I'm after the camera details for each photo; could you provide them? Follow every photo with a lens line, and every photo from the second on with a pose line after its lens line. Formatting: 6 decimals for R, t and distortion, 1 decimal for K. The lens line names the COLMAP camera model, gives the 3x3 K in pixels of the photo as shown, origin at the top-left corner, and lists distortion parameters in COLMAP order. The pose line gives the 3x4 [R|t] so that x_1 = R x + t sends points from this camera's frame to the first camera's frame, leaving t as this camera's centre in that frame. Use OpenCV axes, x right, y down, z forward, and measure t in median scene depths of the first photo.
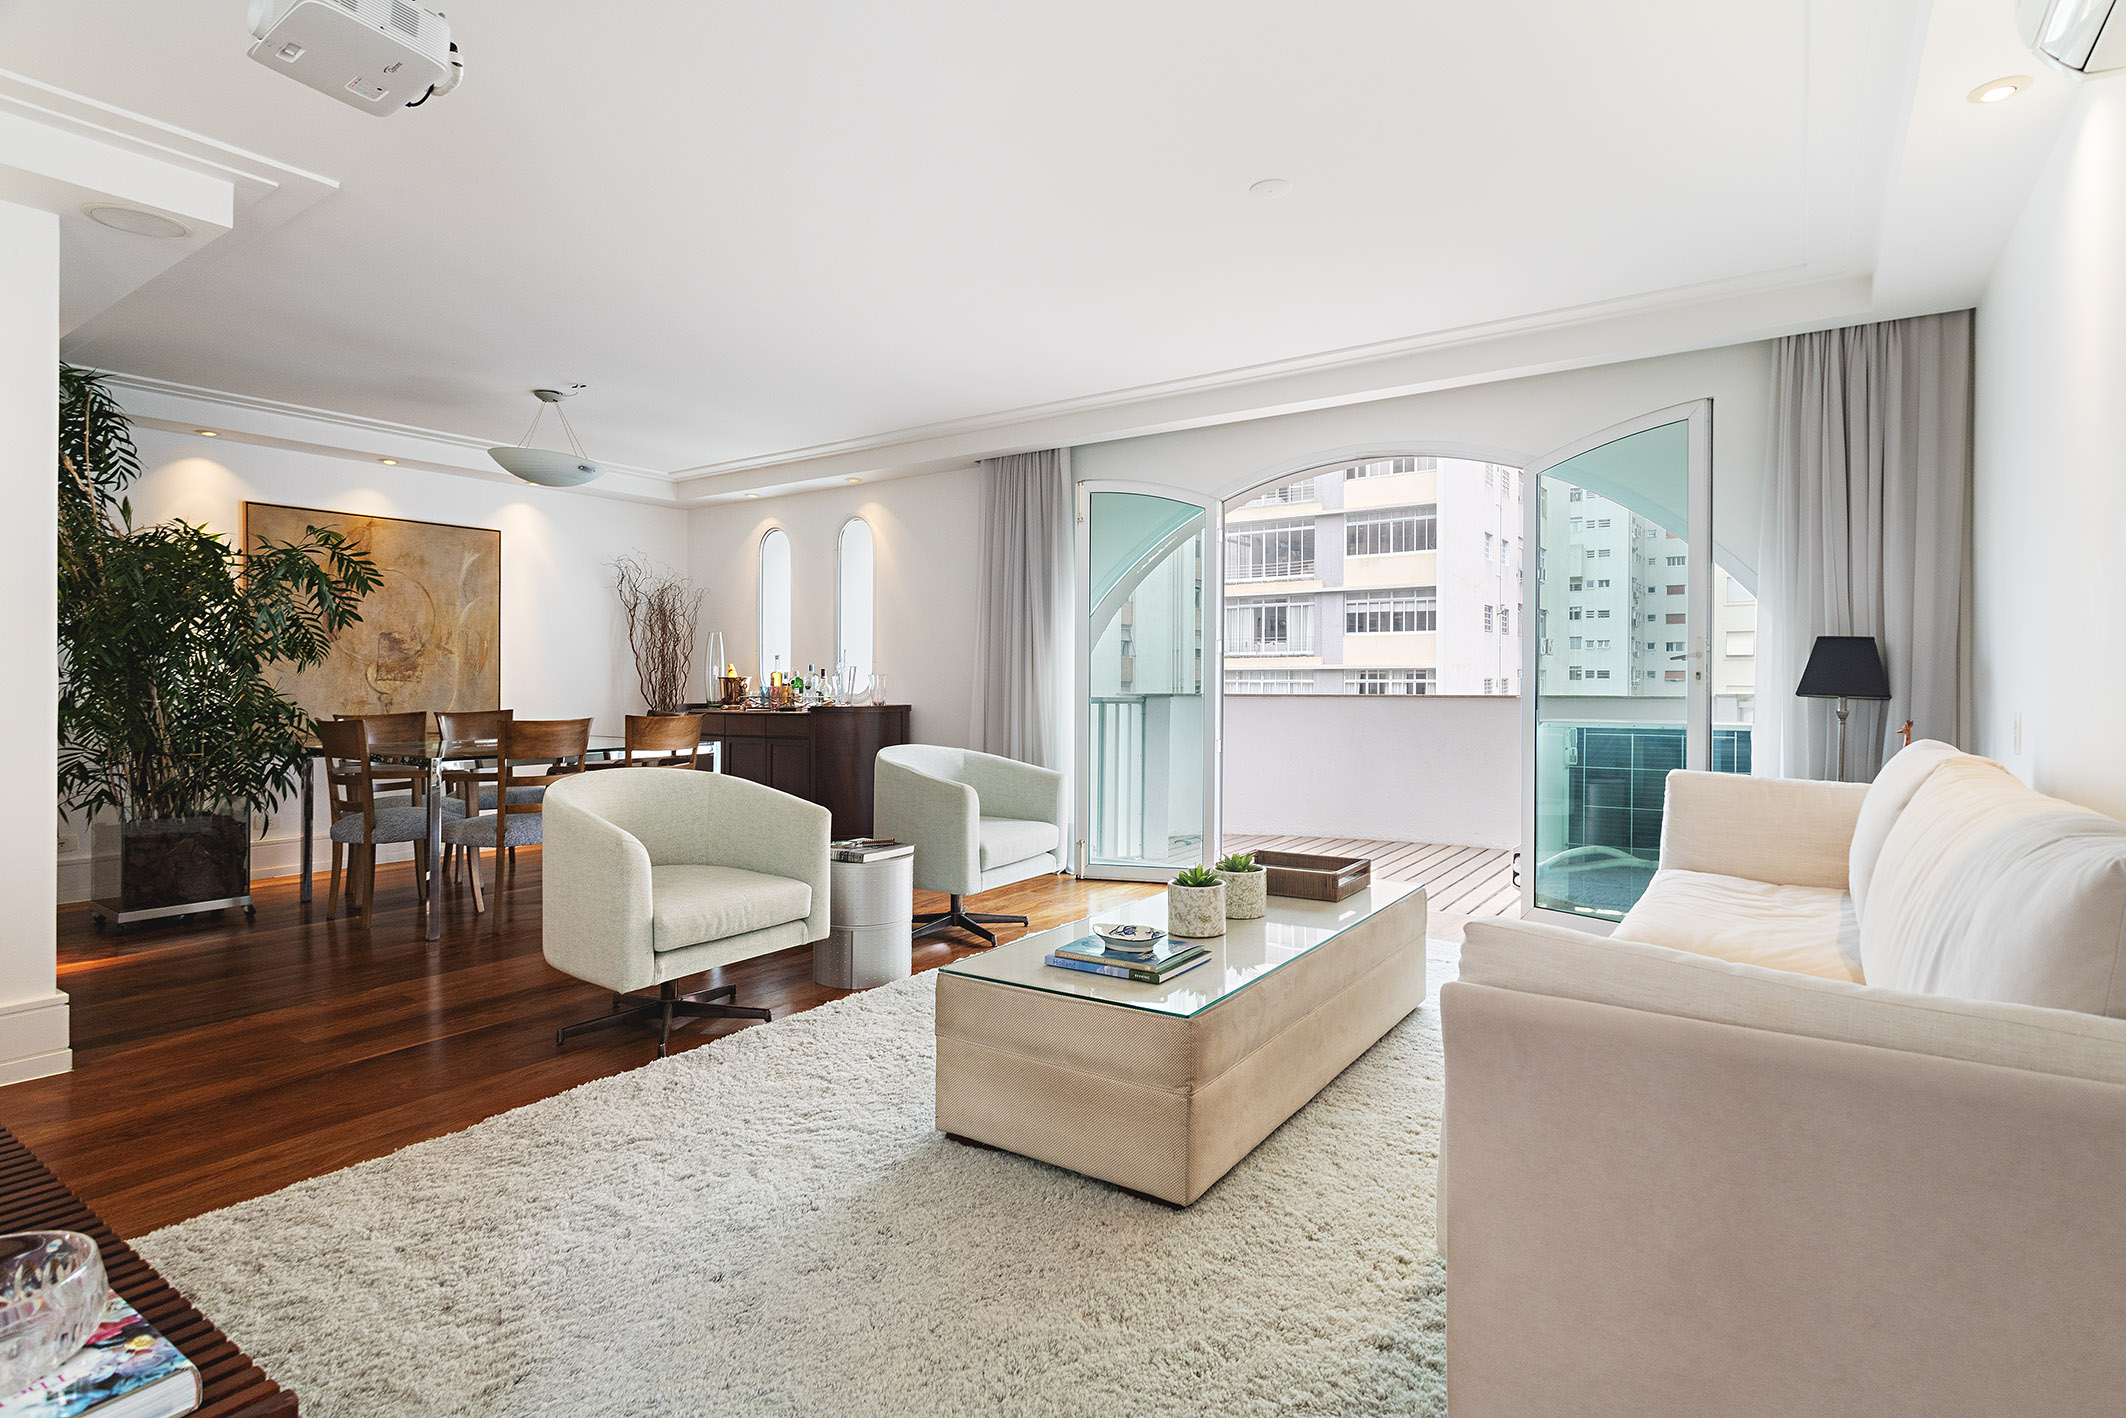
lens RADIAL K [[1076.9, 0, 1077.6], [0, 1076.9, 697.1], [0, 0, 1]] dist [-0.001309, 0.003807]
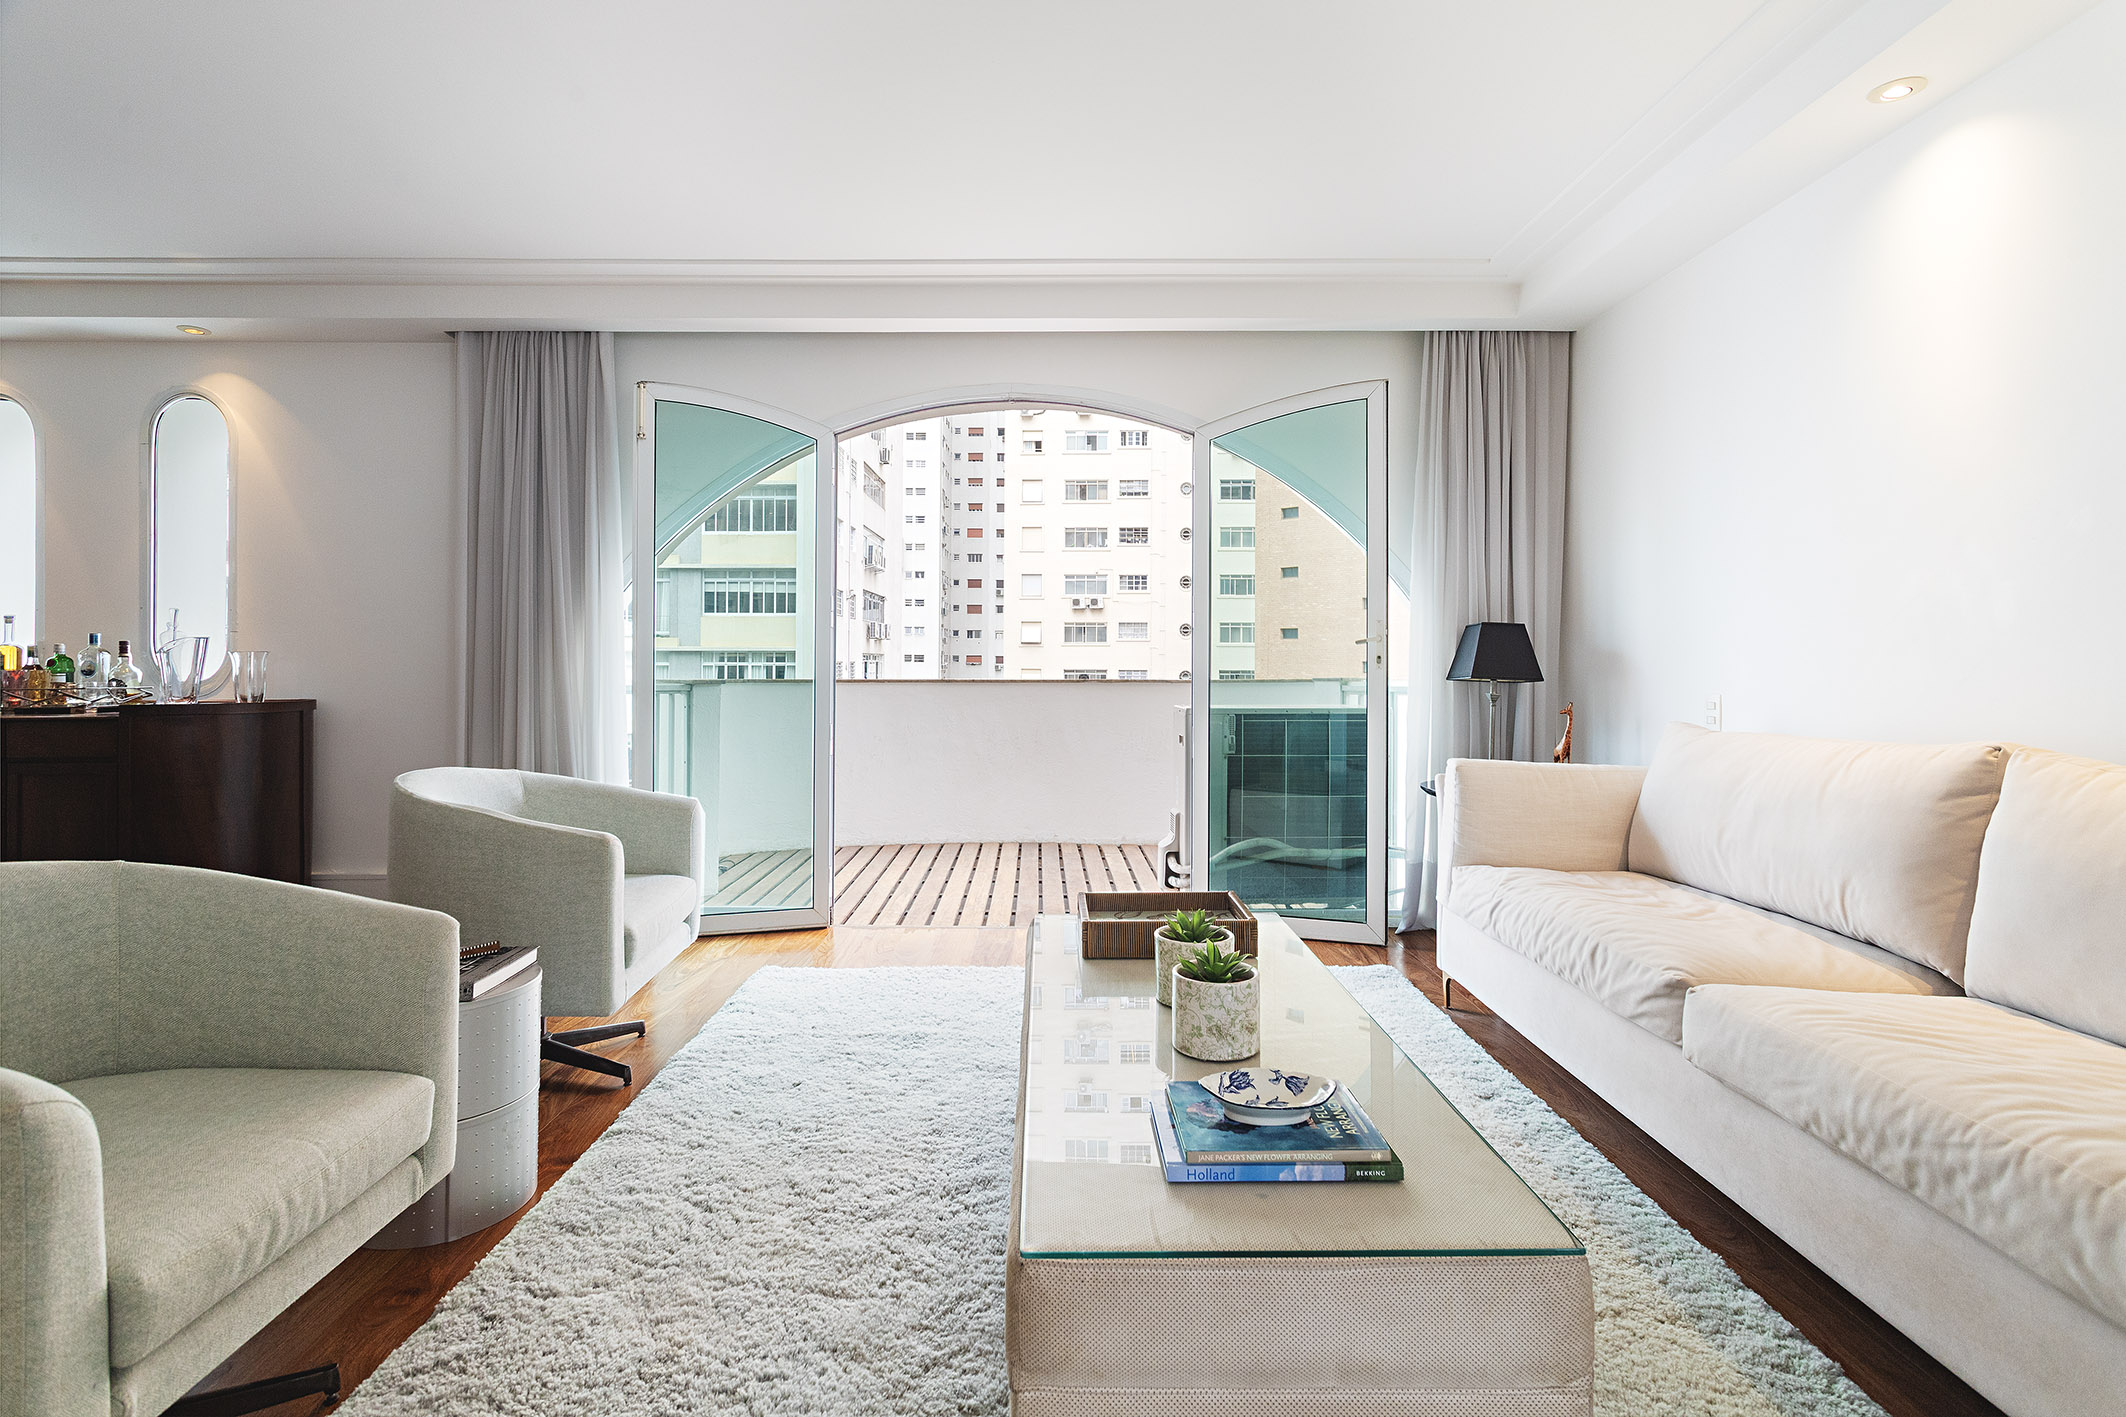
lens RADIAL K [[1076.9, 0, 1026.7], [0, 1076.9, 676.0], [0, 0, 1]] dist [-0.001309, 0.003807]
pose [[0.831266, -0.003766, 0.555862, -0.151524], [0.005979, 0.999980, -0.002167, -0.002724], [-0.555843, 0.005125, 0.831272, 0.227108]]
